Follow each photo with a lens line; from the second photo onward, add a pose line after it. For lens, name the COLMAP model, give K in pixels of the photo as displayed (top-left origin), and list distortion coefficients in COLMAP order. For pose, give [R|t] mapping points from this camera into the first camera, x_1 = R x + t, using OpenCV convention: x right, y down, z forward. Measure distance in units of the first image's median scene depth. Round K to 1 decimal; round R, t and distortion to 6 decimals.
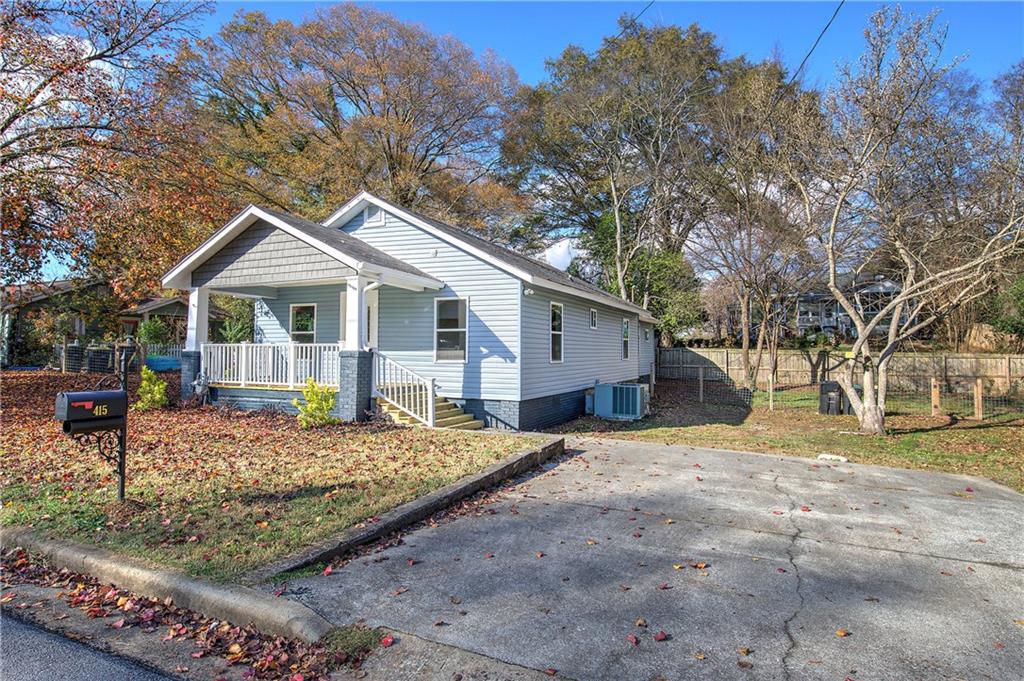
lens RADIAL K [[583.8, 0, 512.0], [0, 583.8, 346.5], [0, 0, 1]] dist [0.028236, 0.000318]
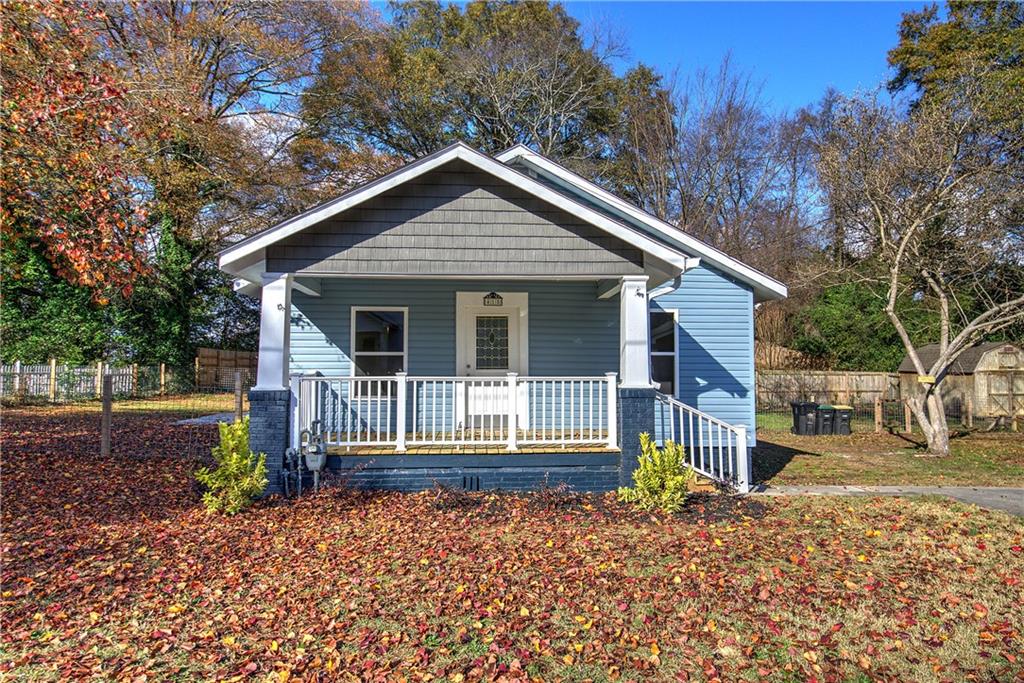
lens RADIAL K [[673.9, 0, 512.1], [0, 673.9, 335.0], [0, 0, 1]] dist [-0.000536, -0.000331]
pose [[0.872092, 0.018888, 0.488978, -0.666990], [-0.003096, 0.999448, -0.033084, -0.023131], [-0.489333, 0.027338, 0.871669, 0.352499]]
